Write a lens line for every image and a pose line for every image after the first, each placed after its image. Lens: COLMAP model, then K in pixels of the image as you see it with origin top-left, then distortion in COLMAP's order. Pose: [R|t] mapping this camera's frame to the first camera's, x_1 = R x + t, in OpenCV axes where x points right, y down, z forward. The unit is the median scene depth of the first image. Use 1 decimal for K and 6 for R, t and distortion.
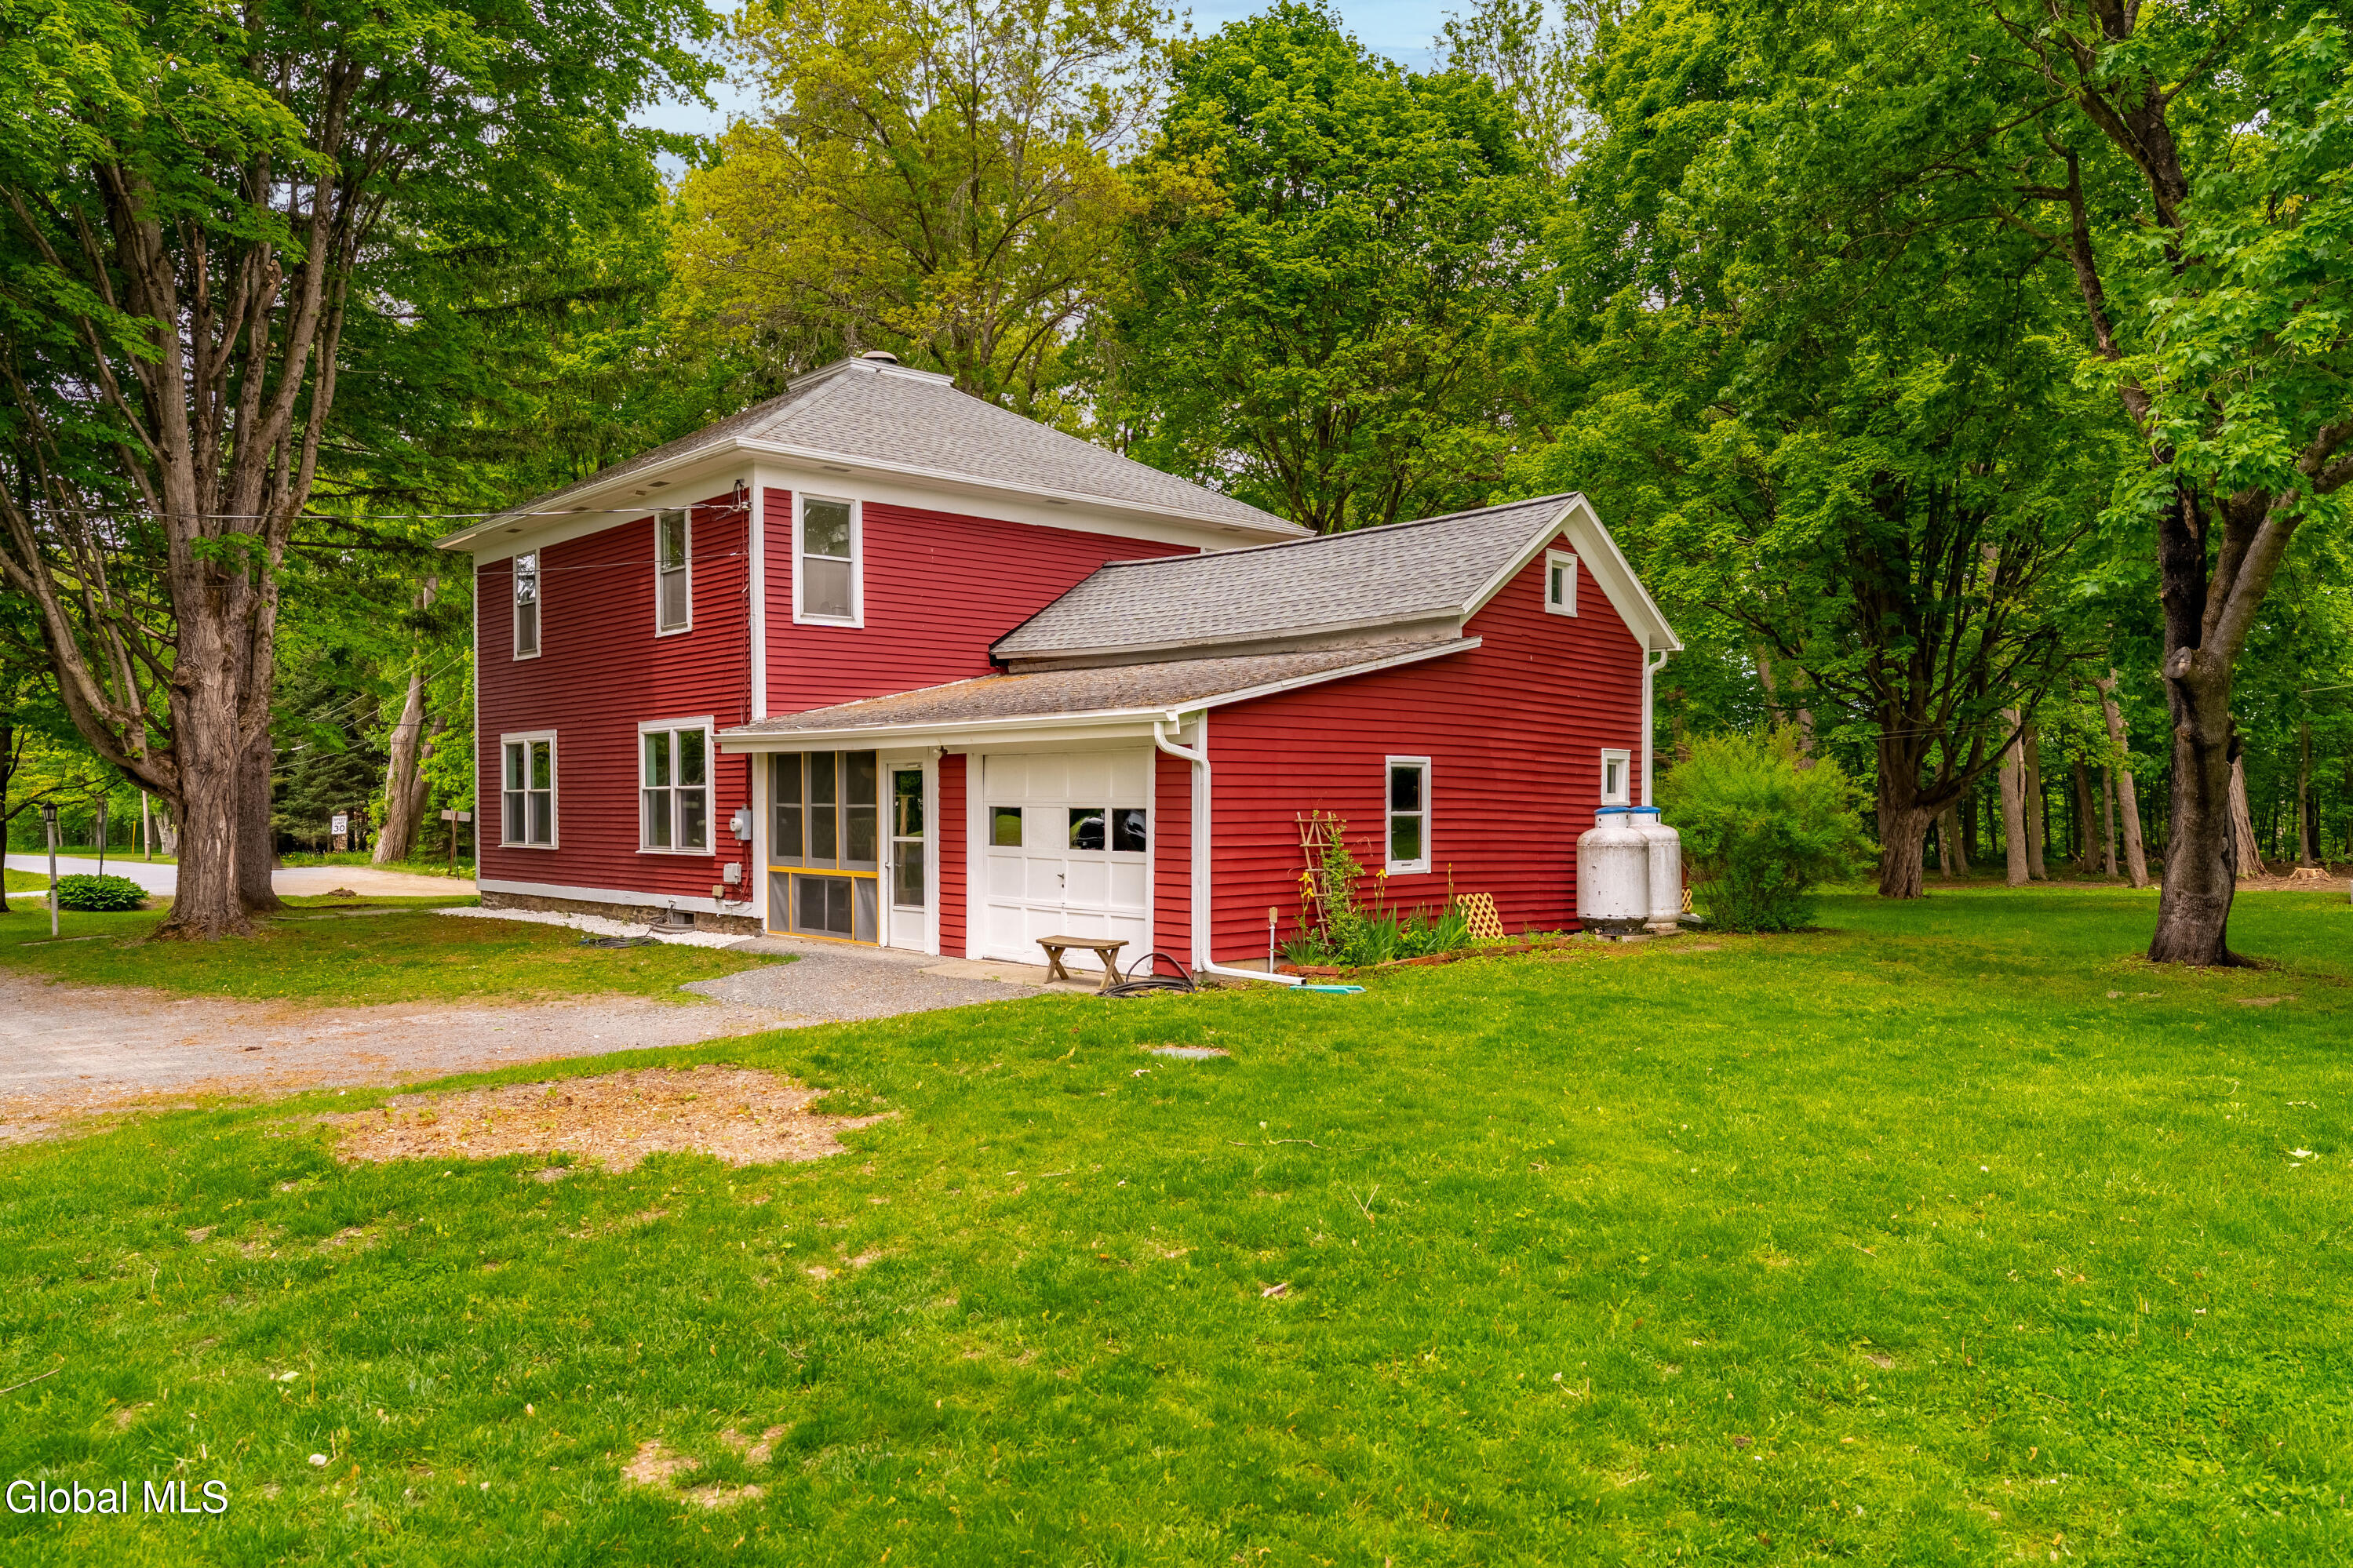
lens RADIAL K [[1612.6, 0, 1176.5], [0, 1612.6, 784.0], [0, 0, 1]] dist [-0.000044, 0.000106]
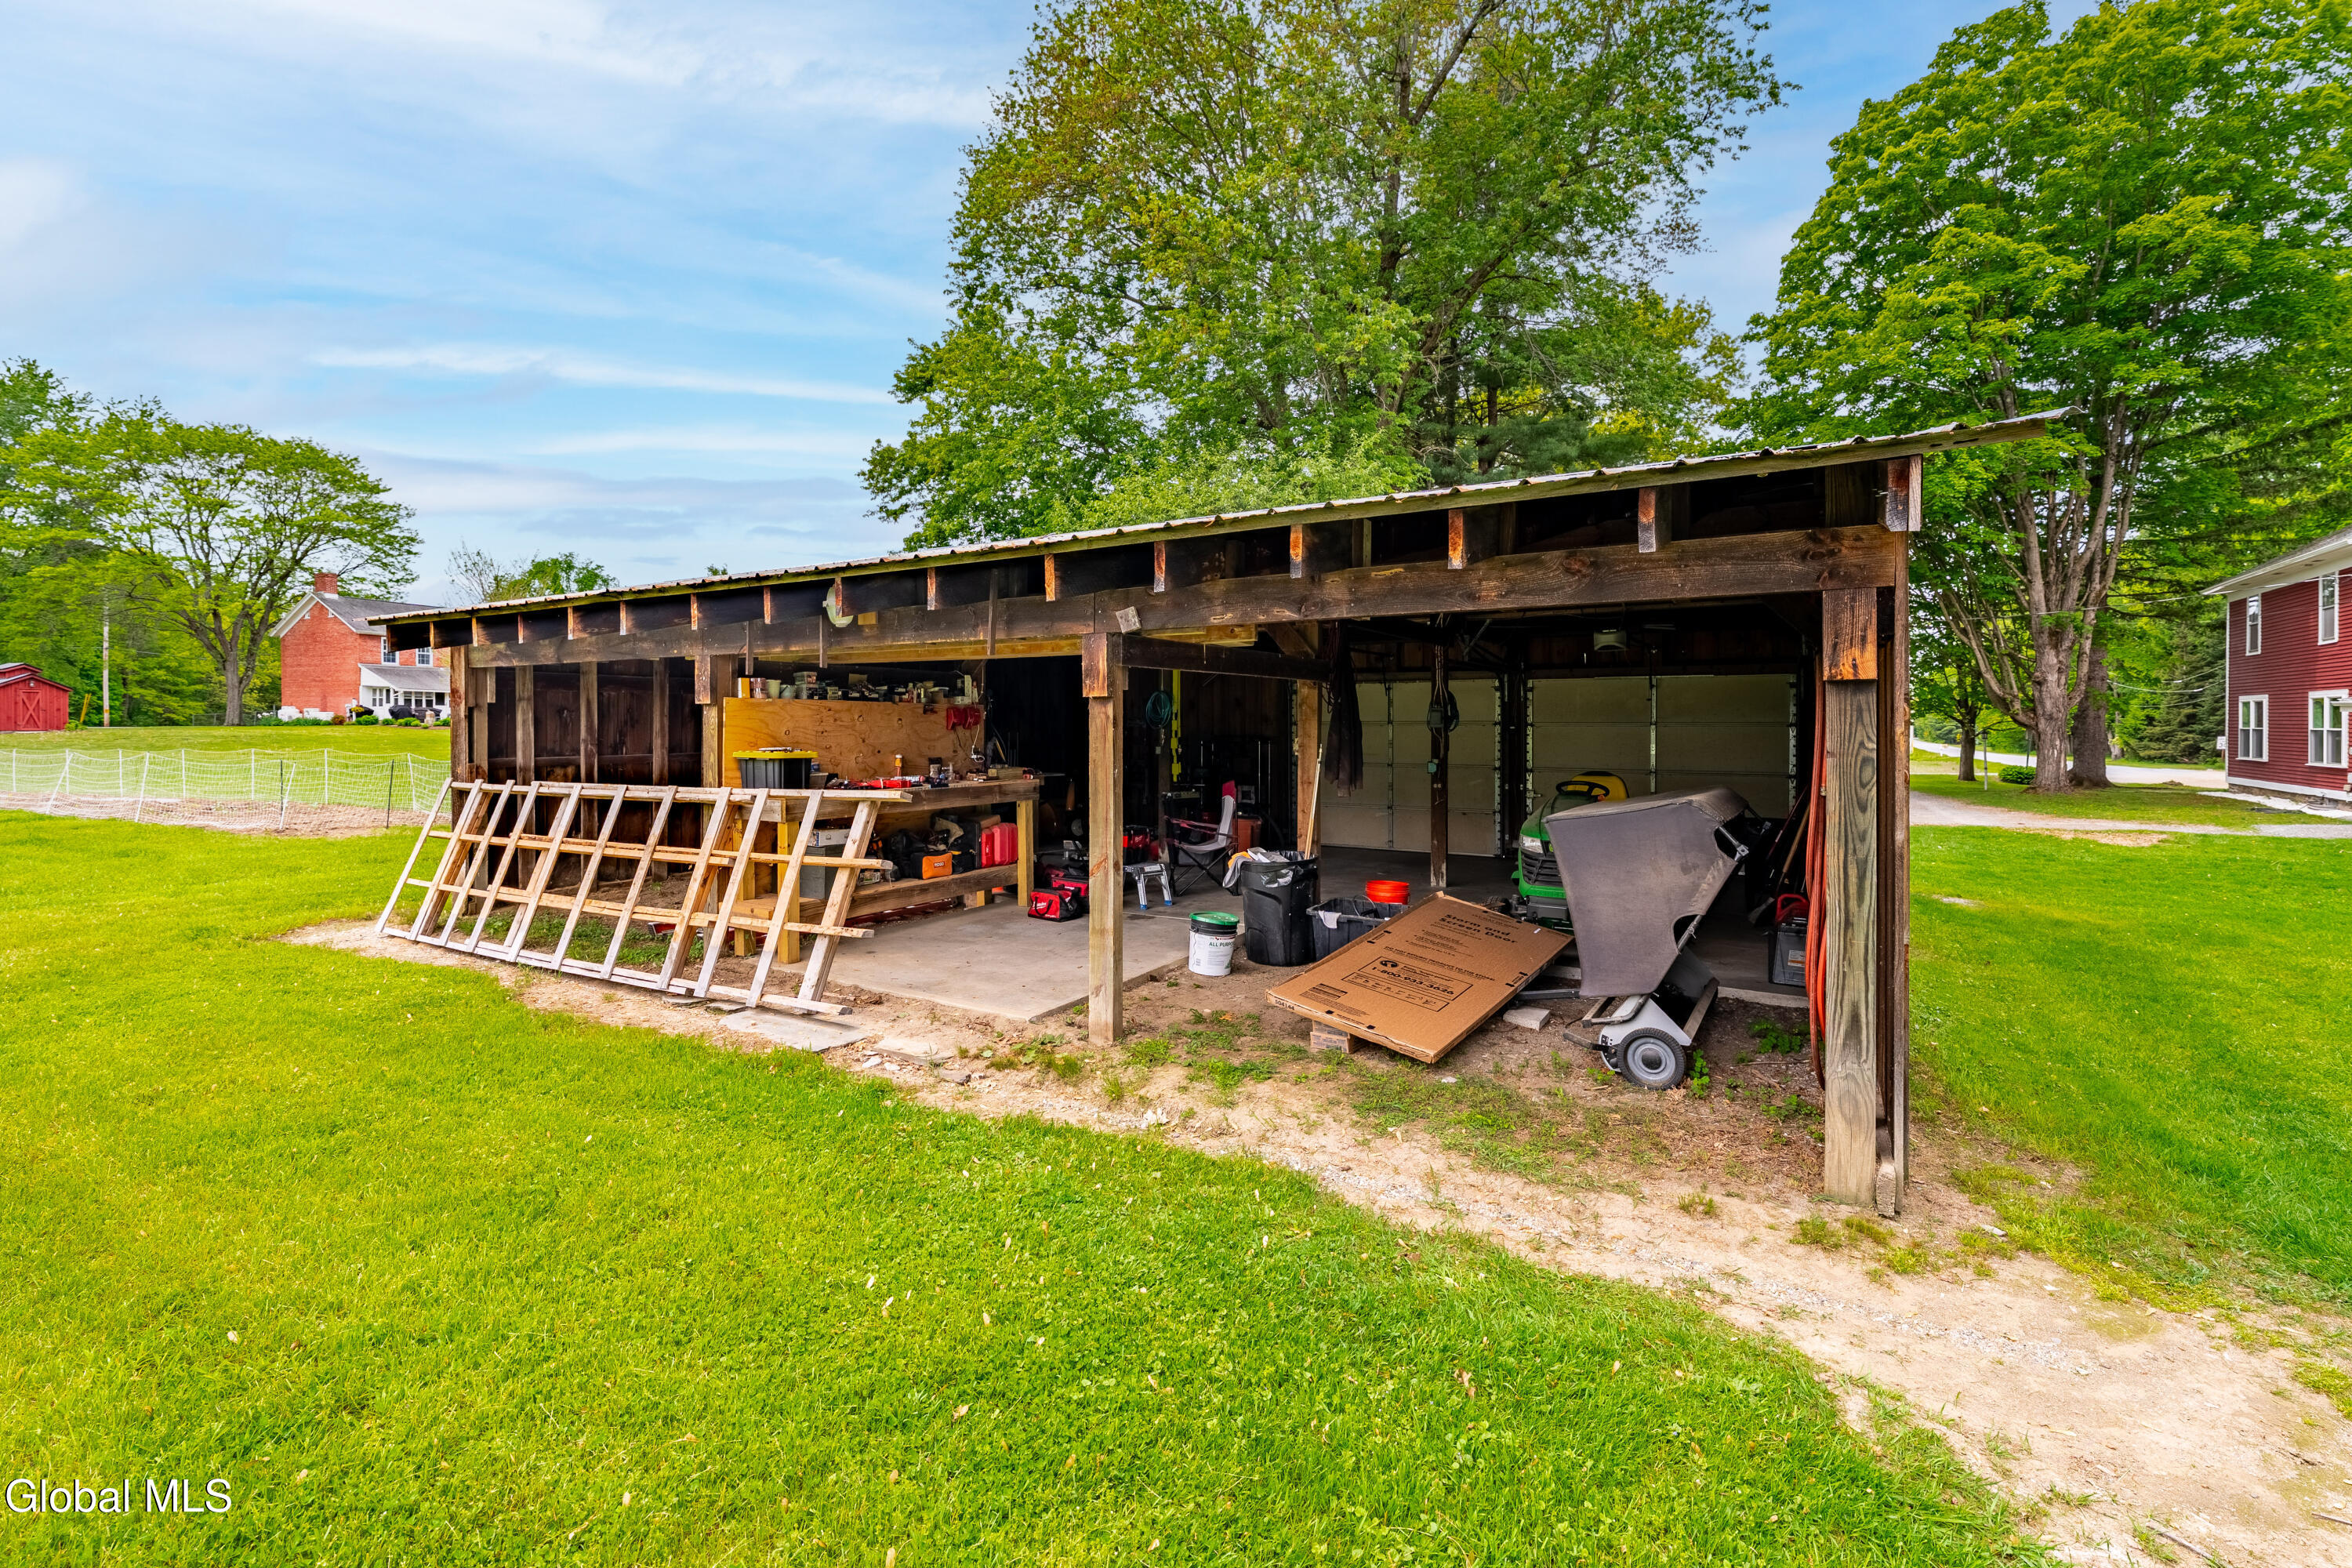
lens RADIAL K [[1056.1, 0, 1176.8], [0, 1056.1, 729.1], [0, 0, 1]] dist [0.000132, 0.000053]
pose [[0.266973, 0.015200, -0.963584, 0.479247], [0.003902, 0.999850, 0.016853, -0.022541], [0.963696, -0.008260, 0.266874, -0.546940]]
